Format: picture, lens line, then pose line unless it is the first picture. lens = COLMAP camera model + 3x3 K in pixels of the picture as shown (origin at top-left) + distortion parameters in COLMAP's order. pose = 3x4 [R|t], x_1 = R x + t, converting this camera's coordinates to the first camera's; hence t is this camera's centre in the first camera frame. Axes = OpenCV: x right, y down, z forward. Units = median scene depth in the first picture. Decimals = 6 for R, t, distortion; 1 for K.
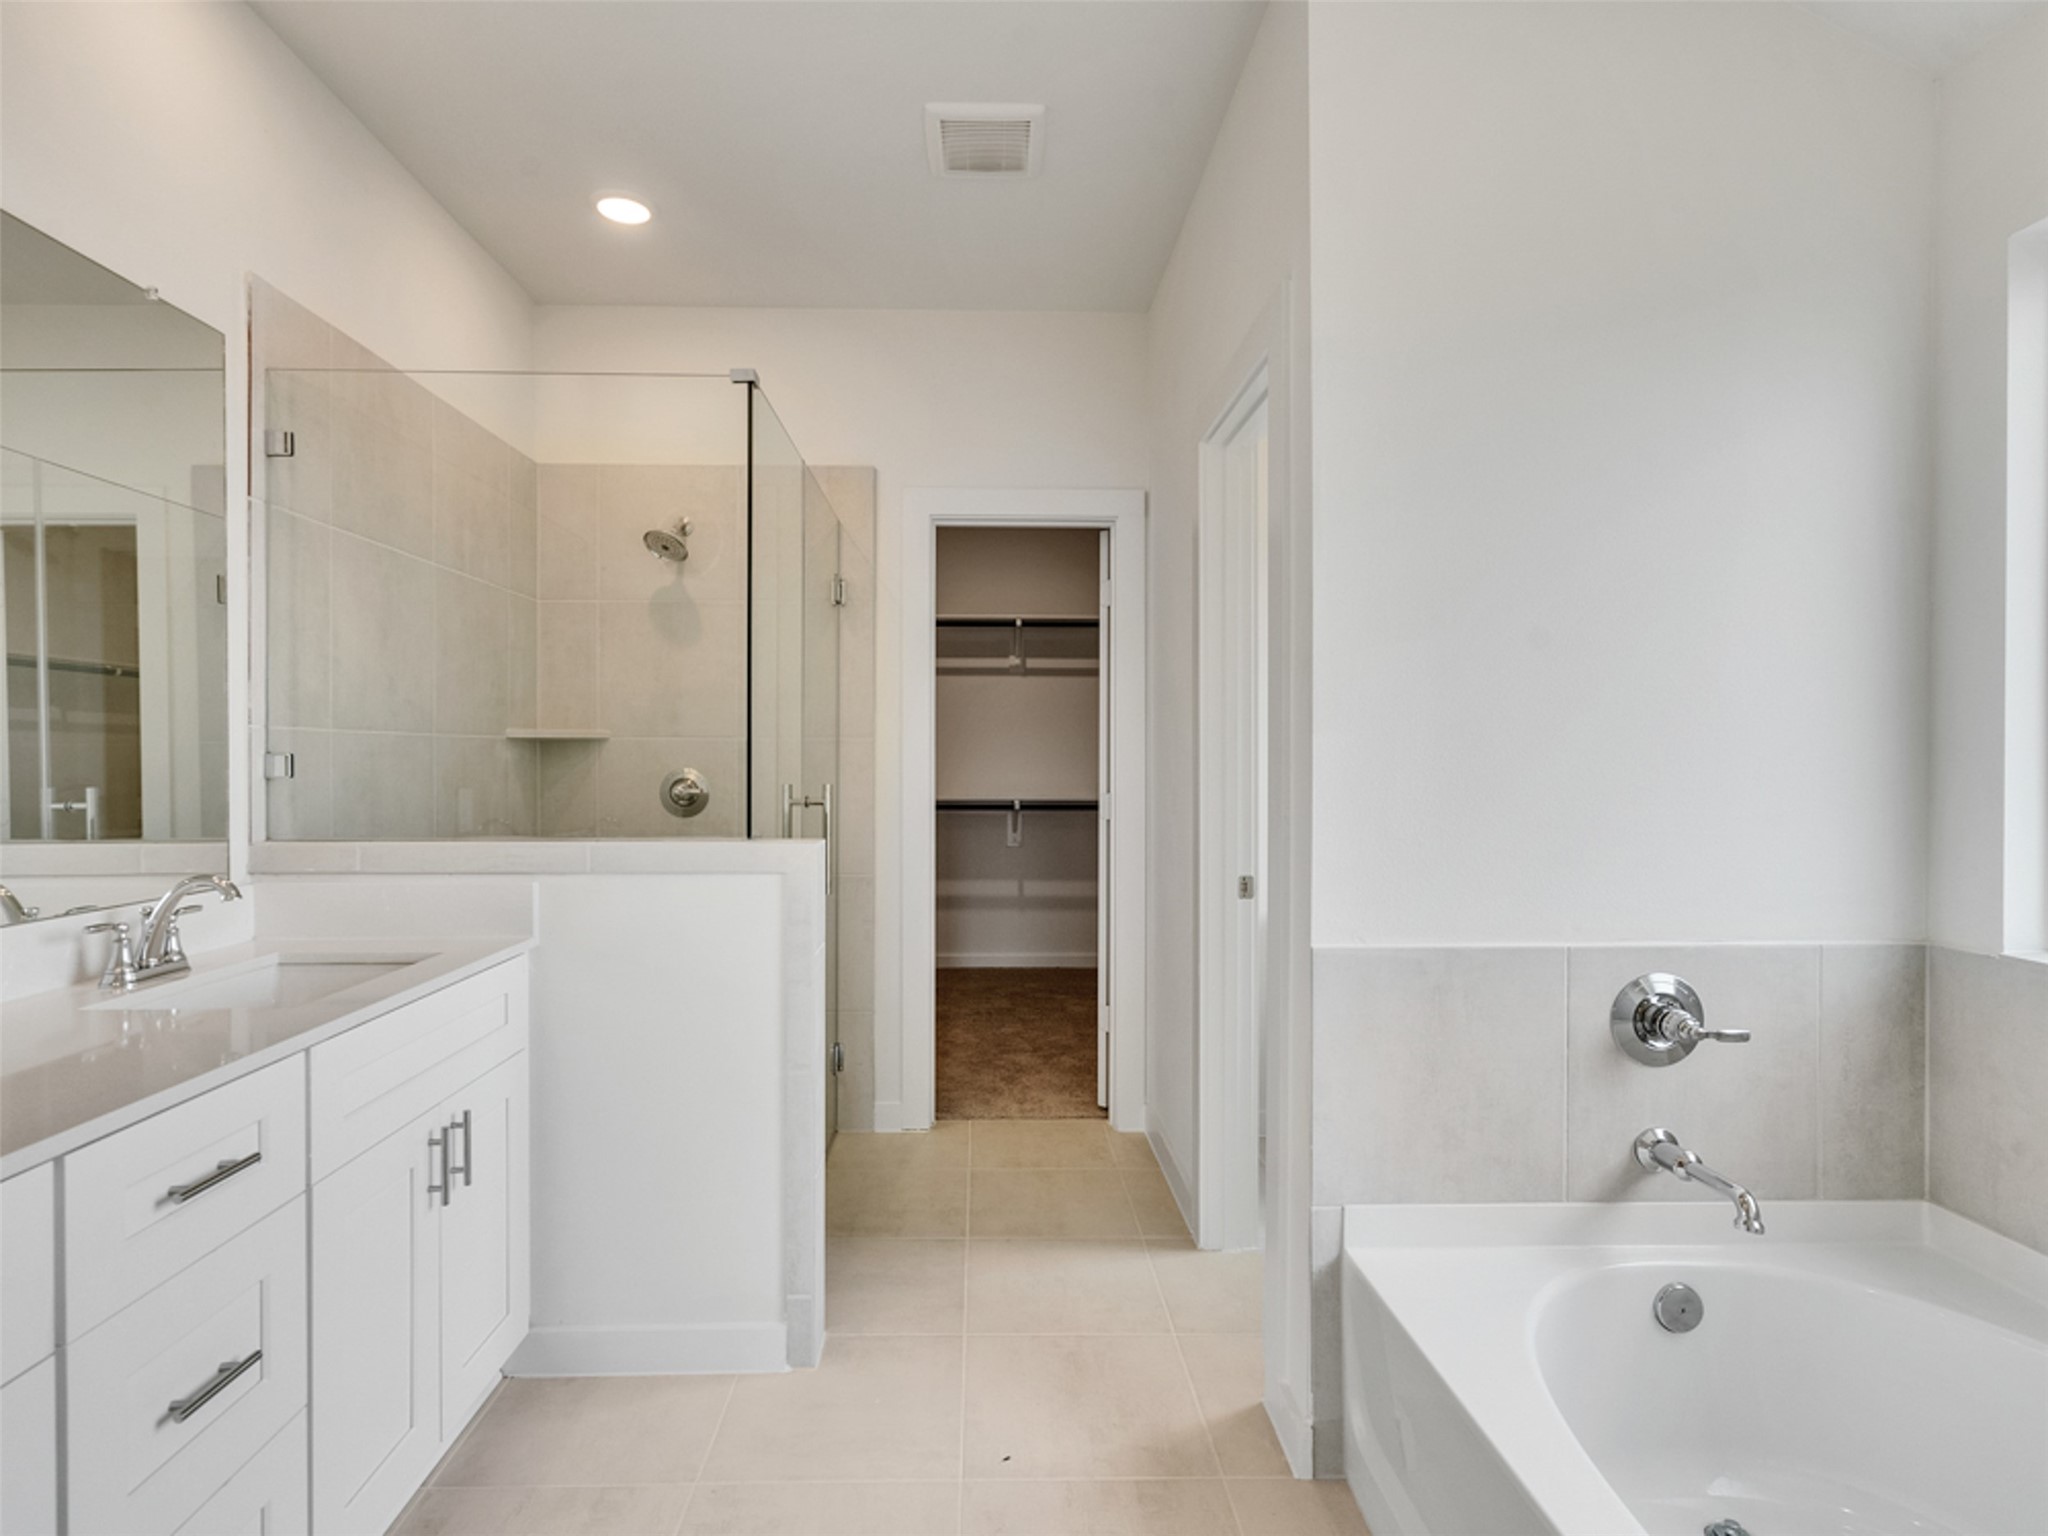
lens RADIAL K [[1045.7, 0, 1006.7], [0, 1045.7, 767.0], [0, 0, 1]] dist [-0.003998, 0.001024]
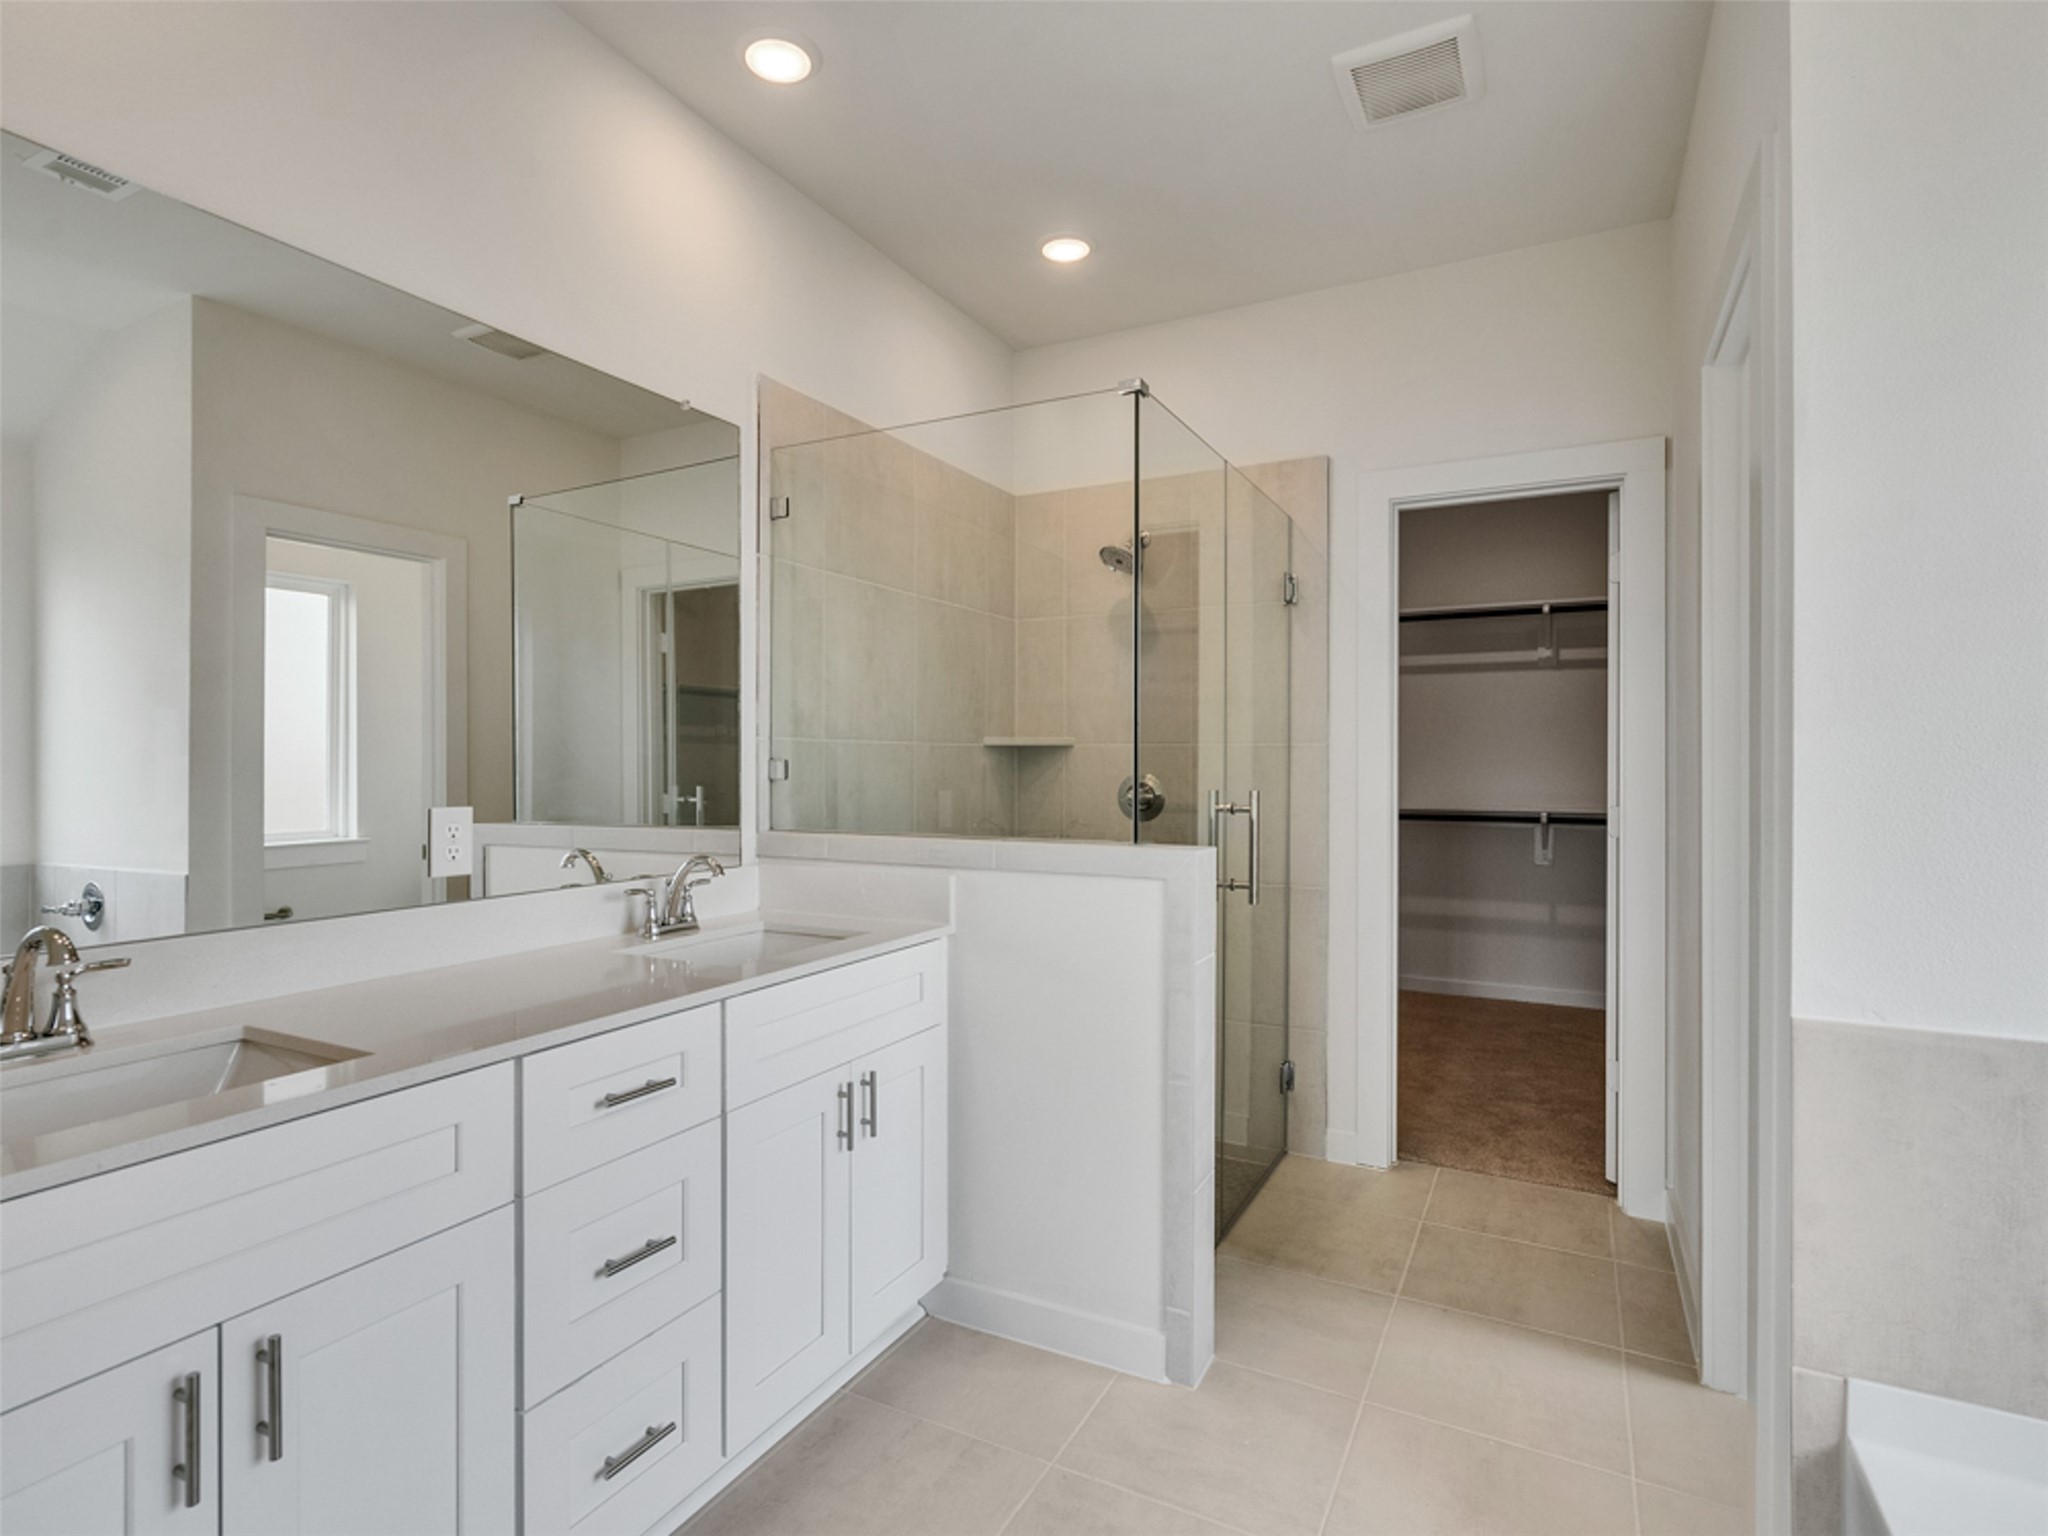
lens RADIAL K [[1045.7, 0, 1006.7], [0, 1045.7, 767.0], [0, 0, 1]] dist [-0.003998, 0.001024]
pose [[0.869066, 0.002028, -0.494692, 0.104981], [-0.004783, 0.999979, -0.004303, -0.000174], [0.494674, 0.006106, 0.869057, 0.044231]]
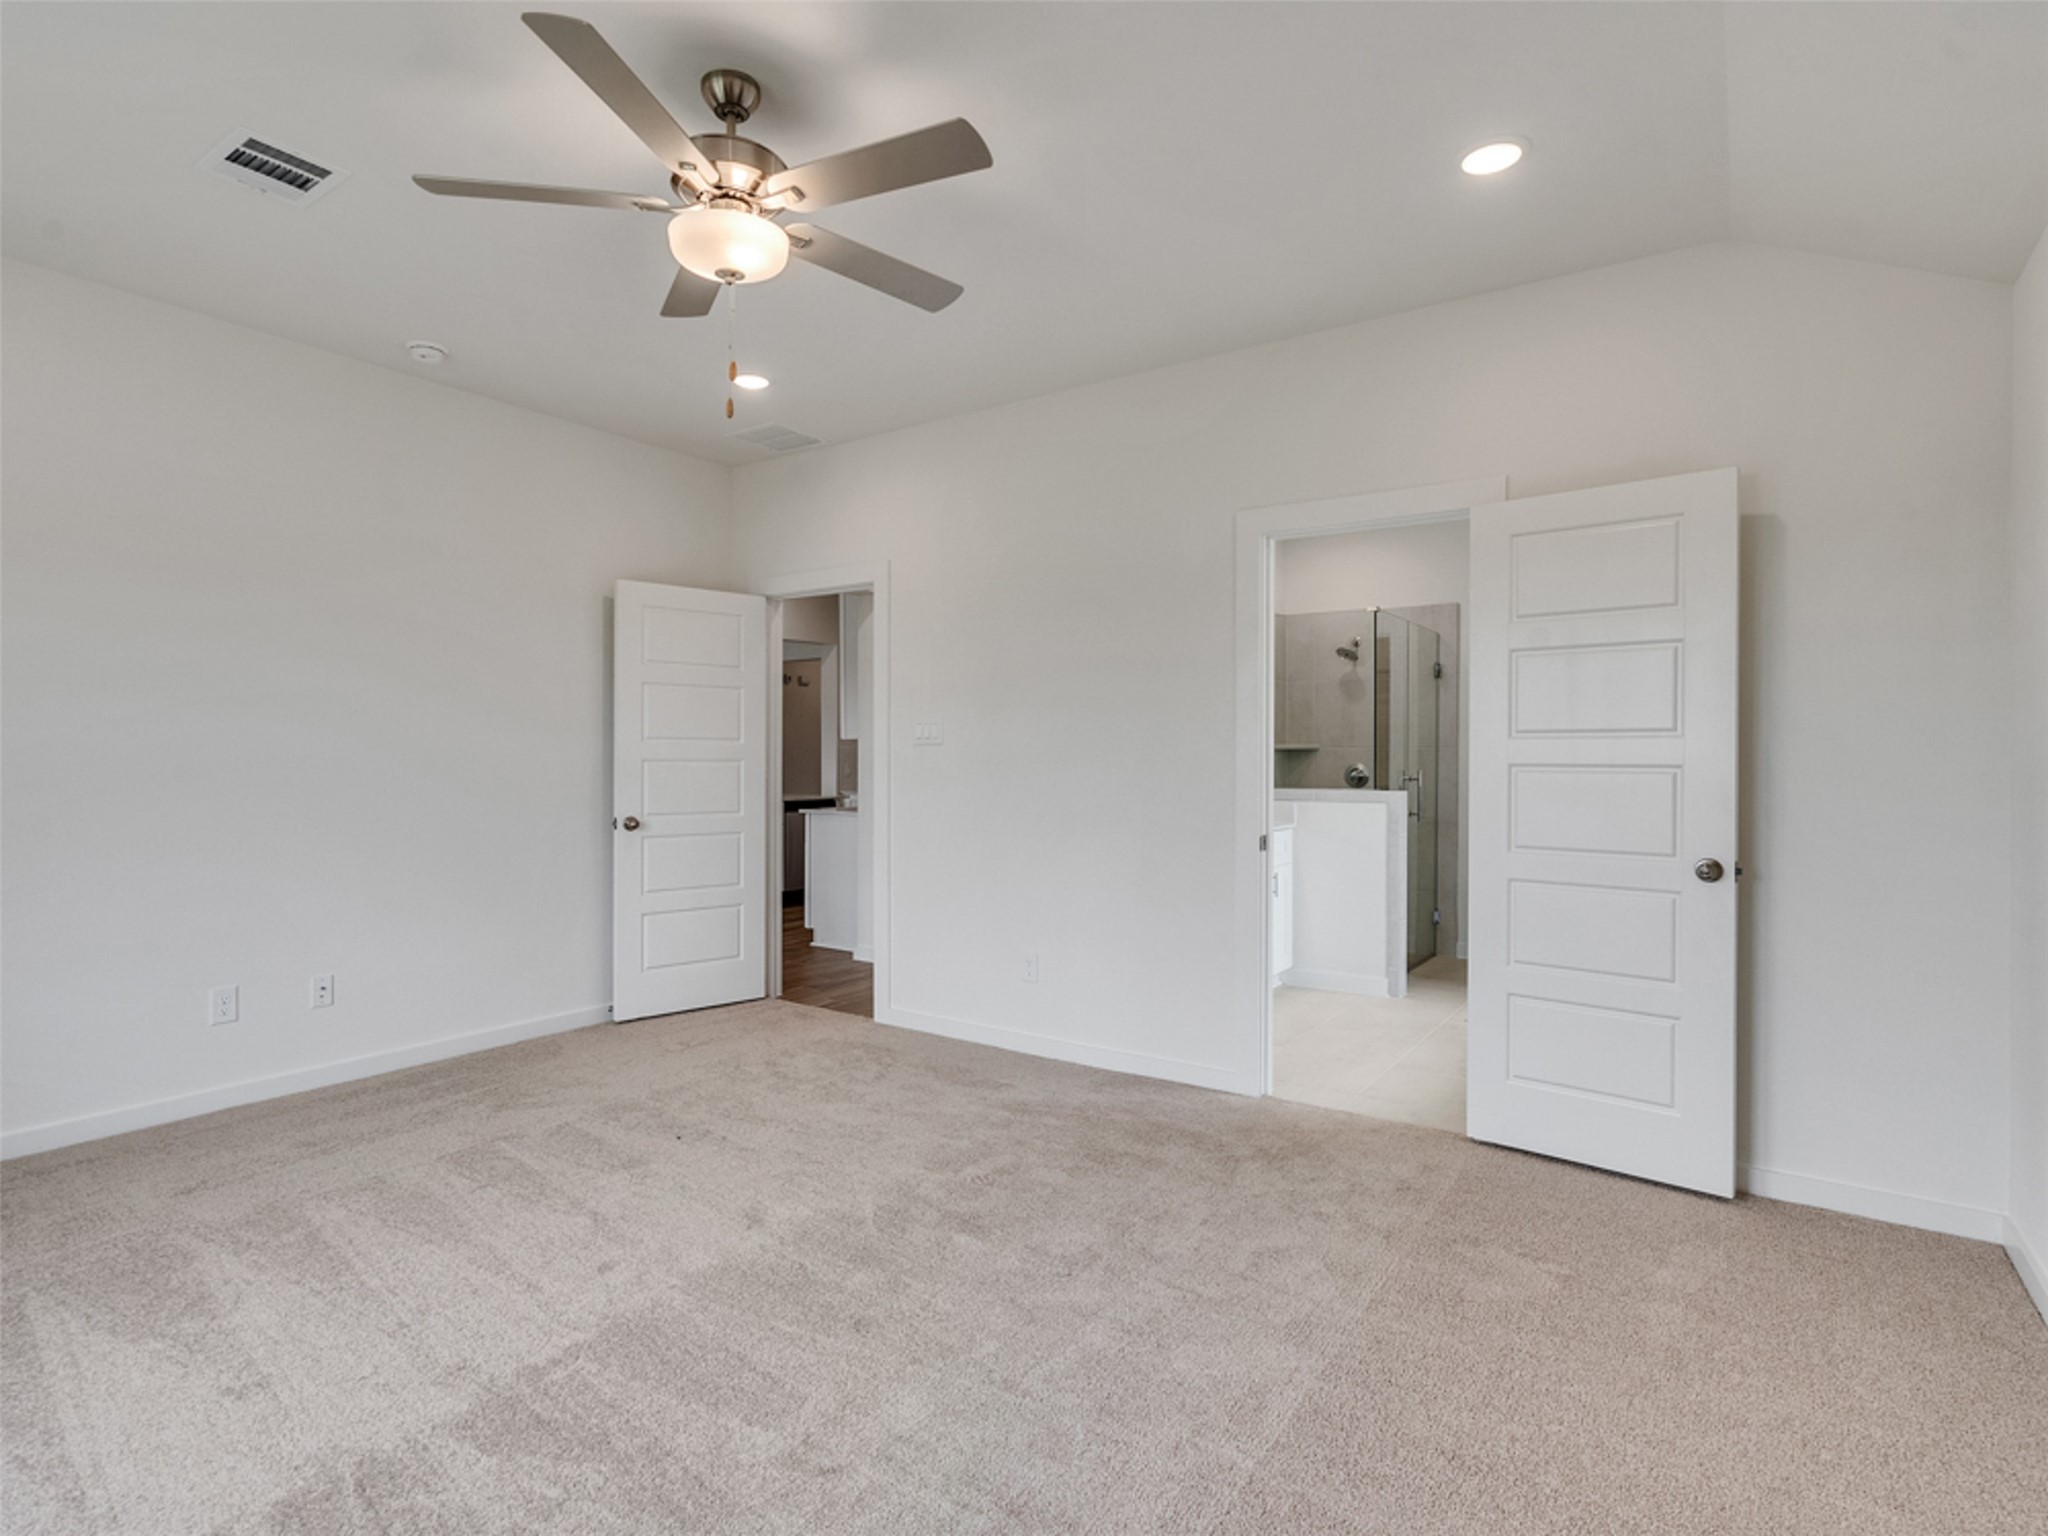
lens RADIAL K [[1045.7, 0, 1006.7], [0, 1045.7, 767.0], [0, 0, 1]] dist [-0.003998, 0.001024]
pose [[0.799264, 0.003850, -0.600968, 0.419827], [-0.004795, 0.999989, 0.000028, 0.012956], [0.600961, 0.002859, 0.799273, -1.169968]]
